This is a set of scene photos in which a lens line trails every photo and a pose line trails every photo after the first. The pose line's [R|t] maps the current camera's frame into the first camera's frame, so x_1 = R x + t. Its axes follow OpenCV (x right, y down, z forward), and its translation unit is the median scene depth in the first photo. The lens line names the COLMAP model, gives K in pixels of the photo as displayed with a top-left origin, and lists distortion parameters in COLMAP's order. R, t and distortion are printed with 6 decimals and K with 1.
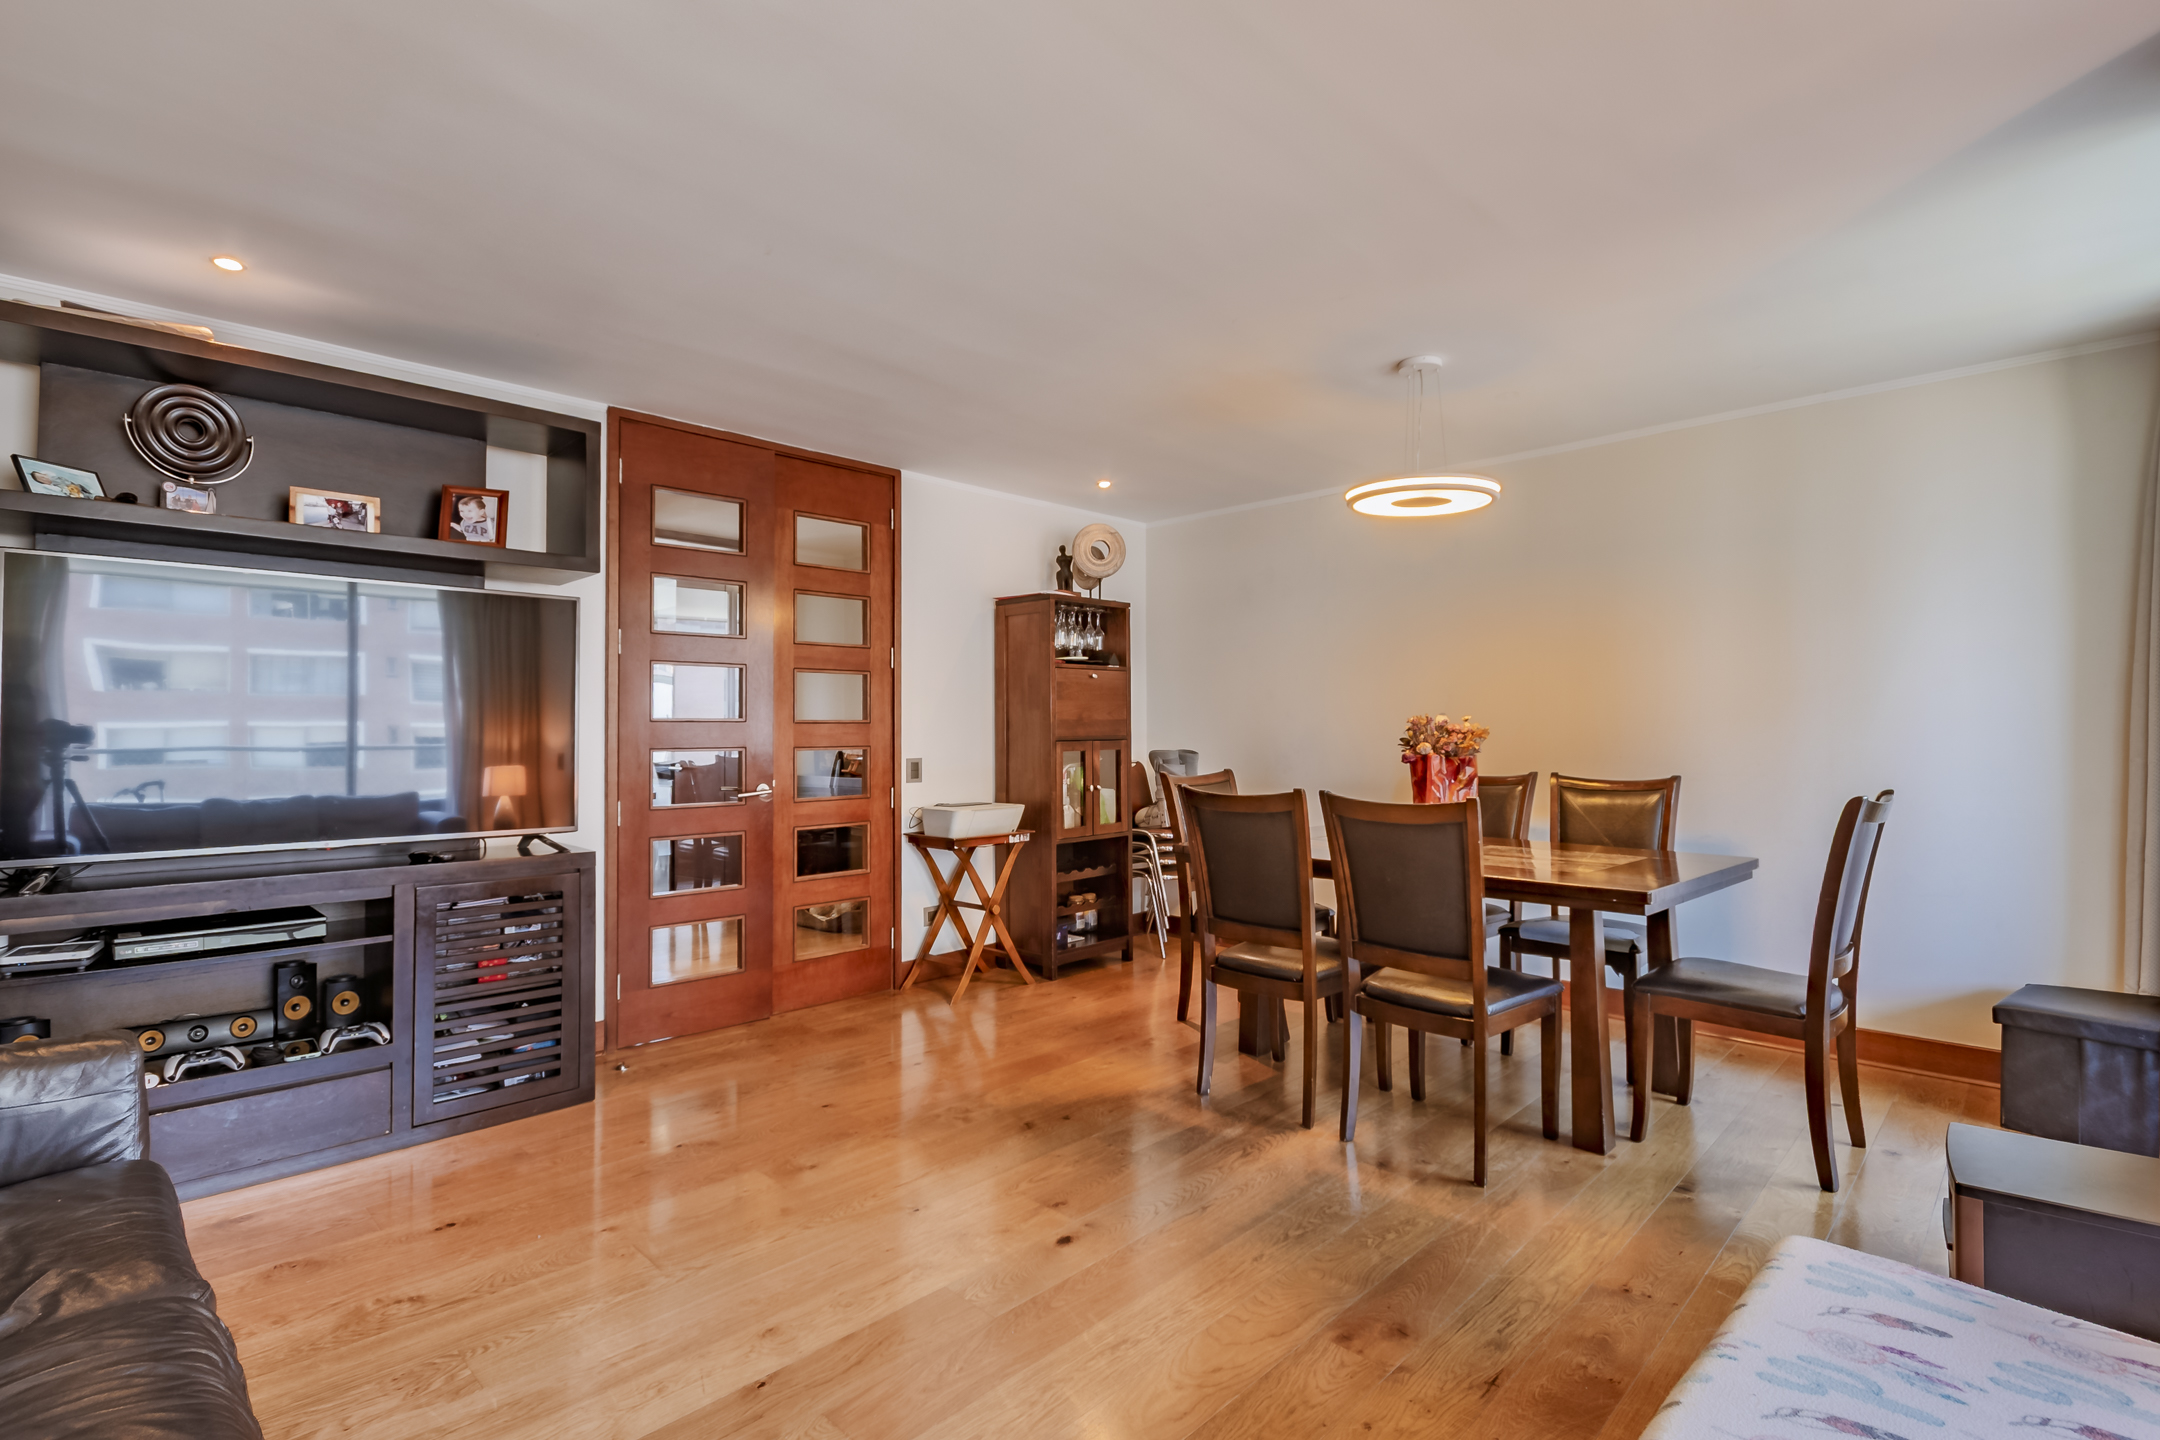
lens RADIAL K [[983.3, 0, 1058.8], [0, 983.3, 707.4], [0, 0, 1]] dist [0.001387, -0.005231]
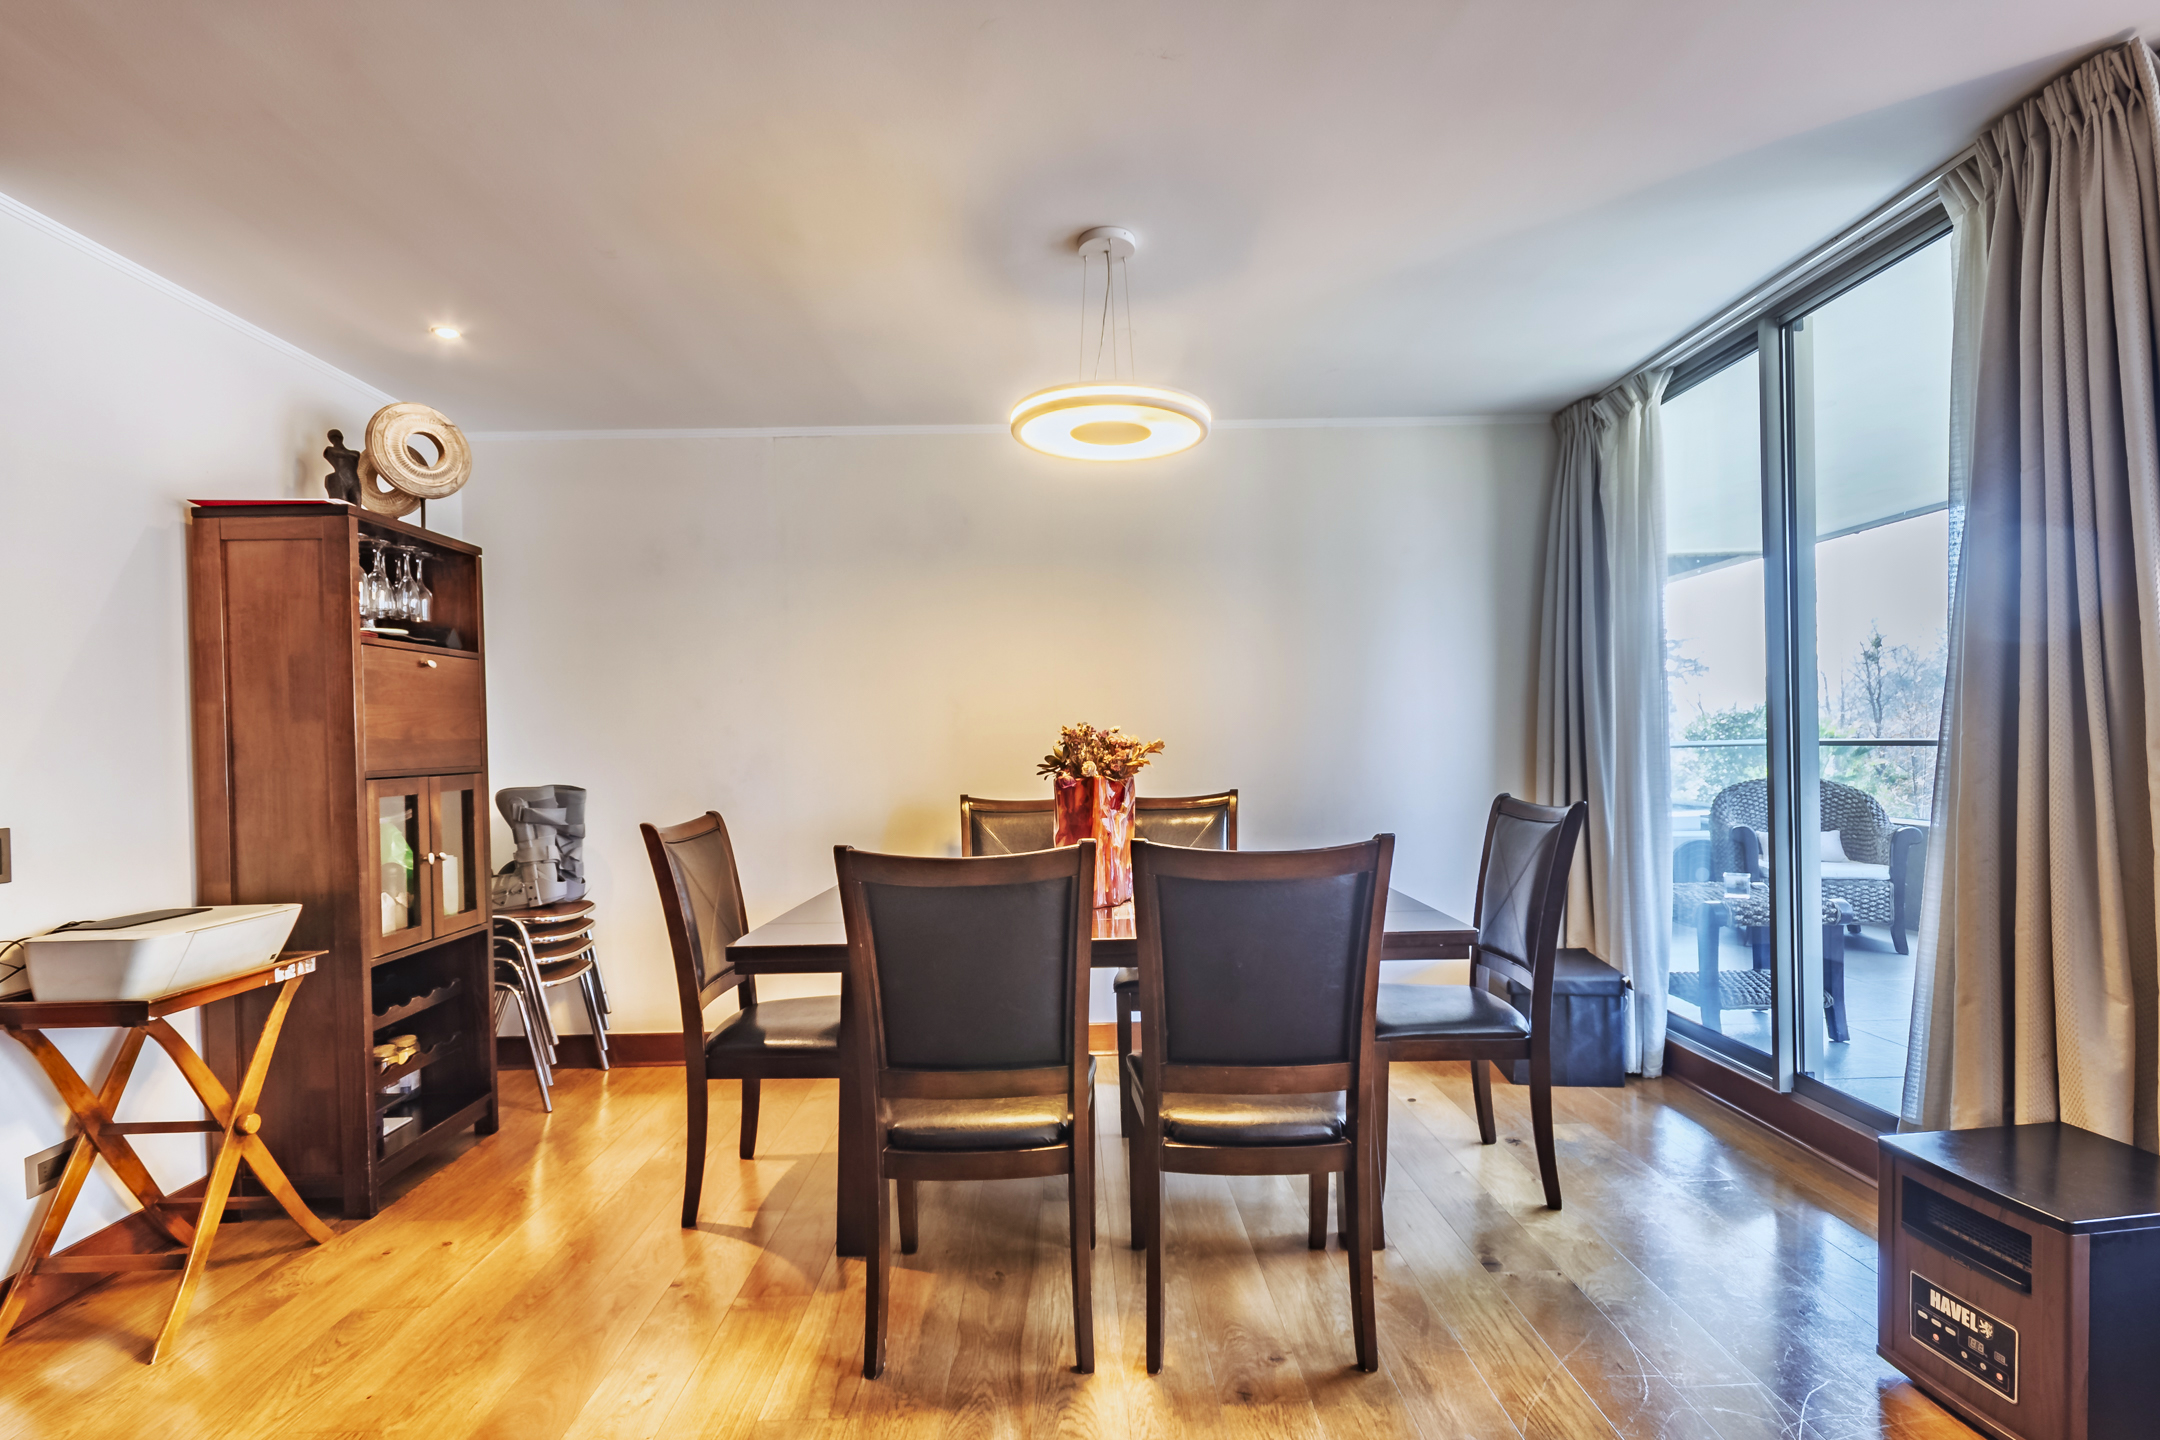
lens RADIAL K [[983.3, 0, 1076.1], [0, 983.3, 748.3], [0, 0, 1]] dist [0.001387, -0.005231]
pose [[0.696620, -0.020095, 0.717159, -0.118011], [0.005164, 0.999722, 0.022997, 0.006571], [-0.717422, -0.012317, 0.696530, 0.336866]]
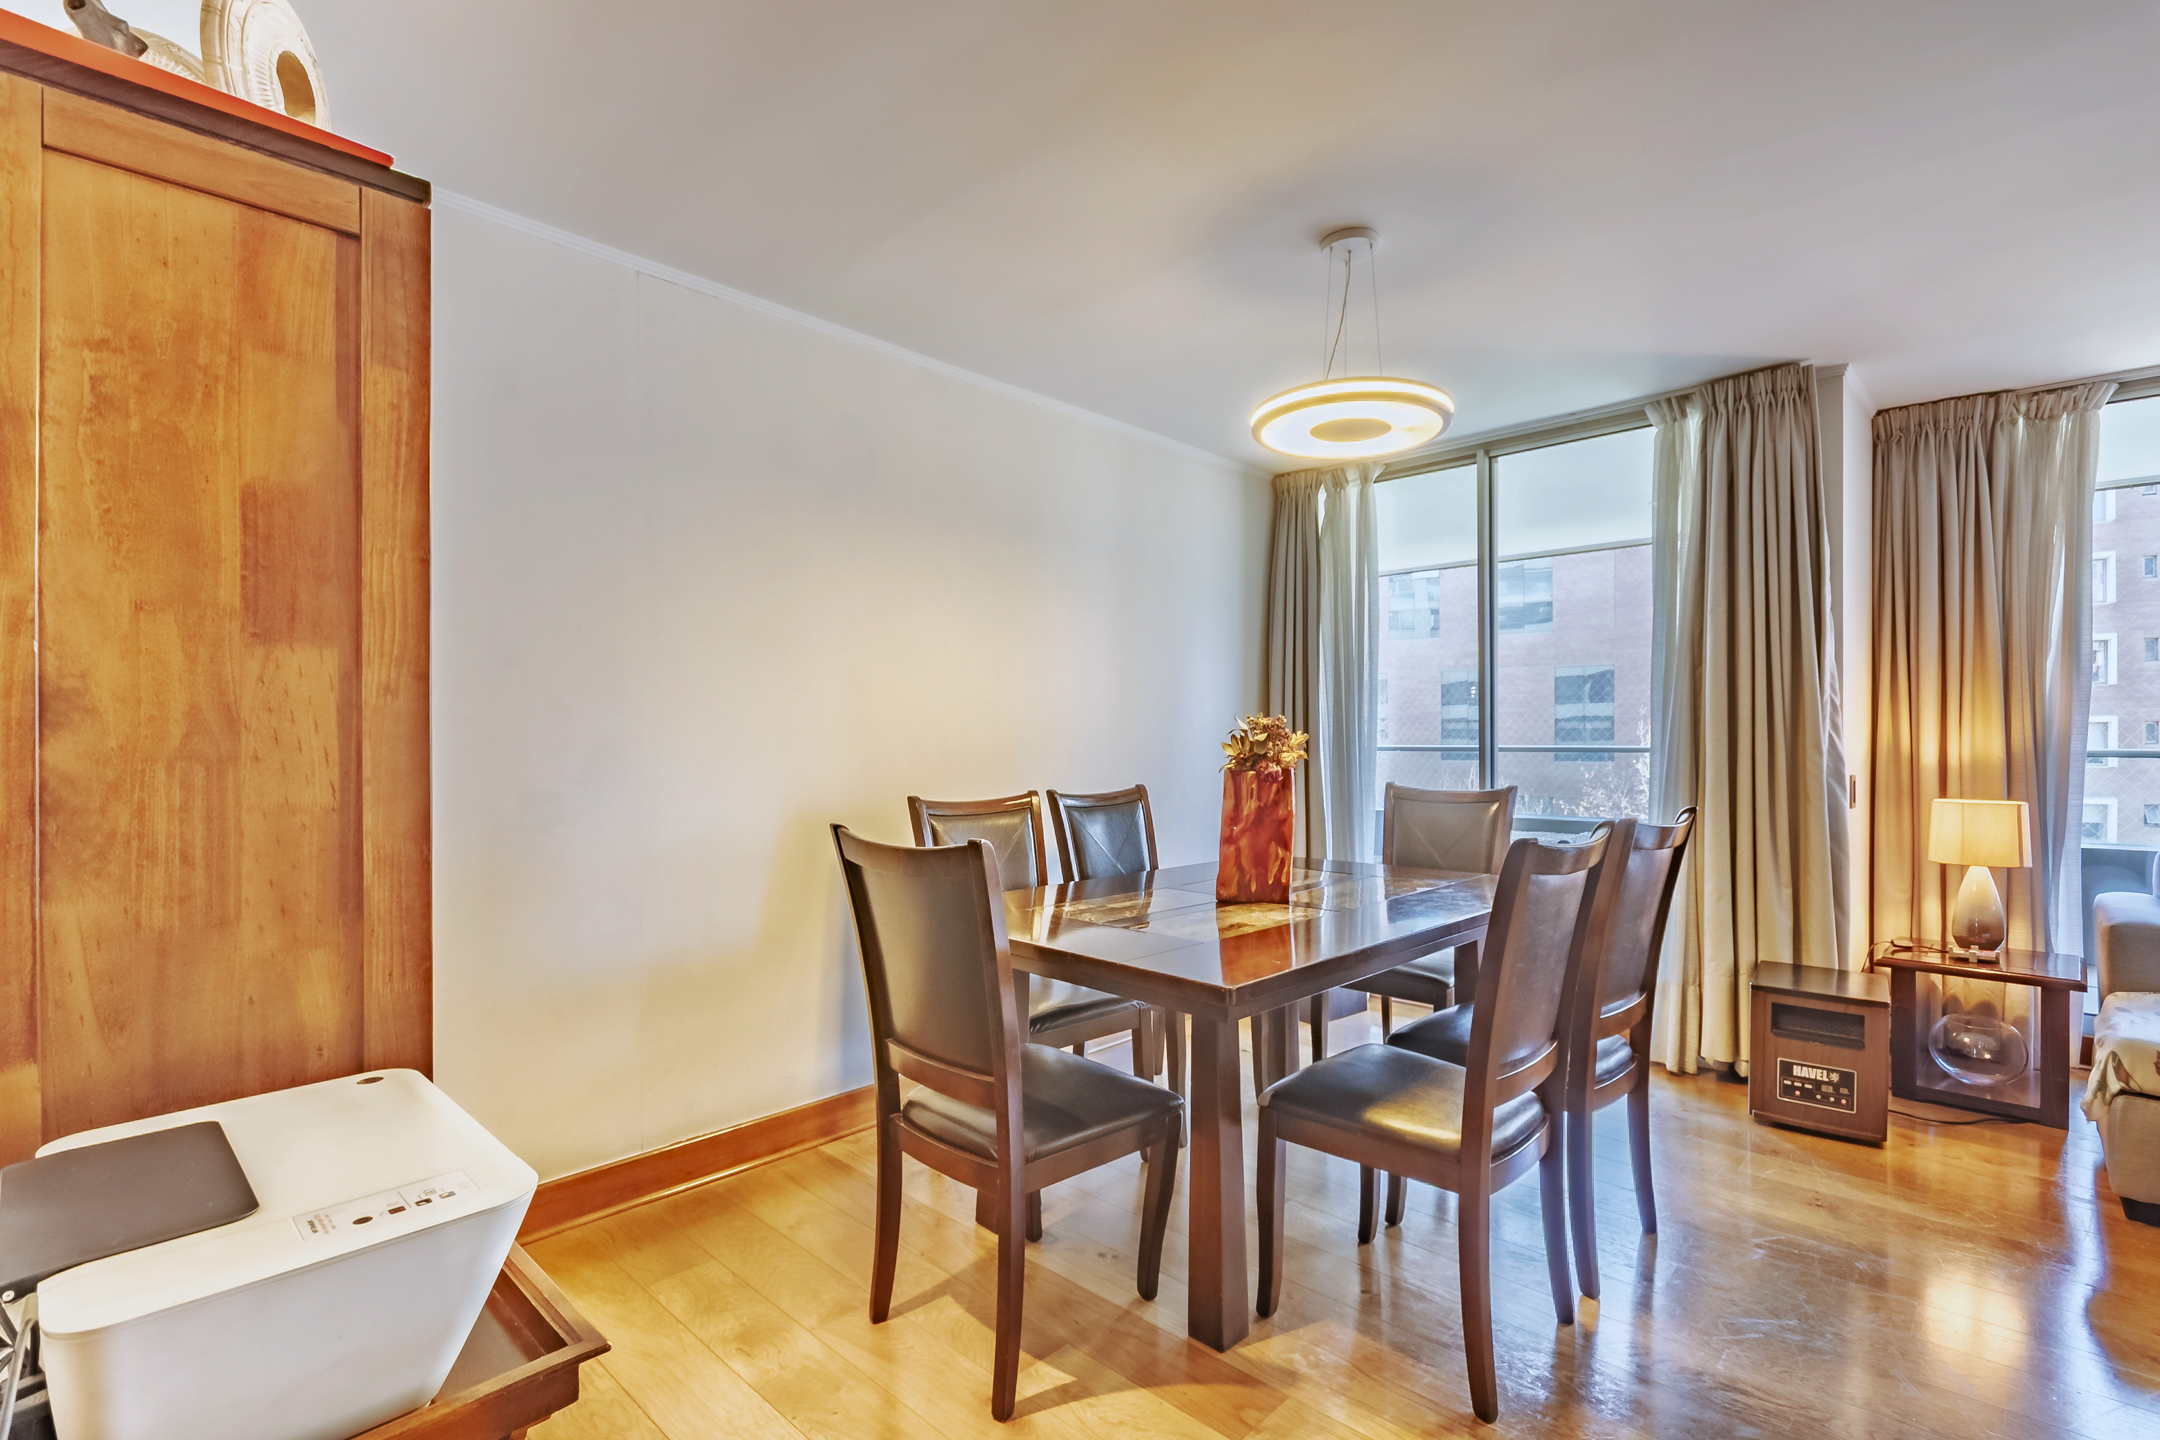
lens RADIAL K [[983.3, 0, 1064.6], [0, 983.3, 737.6], [0, 0, 1]] dist [0.001387, -0.005231]
pose [[-0.007274, -0.002683, 0.999970, -0.248040], [-0.020785, 0.999781, 0.002531, 0.018658], [-0.999758, -0.020766, -0.007328, 0.805603]]
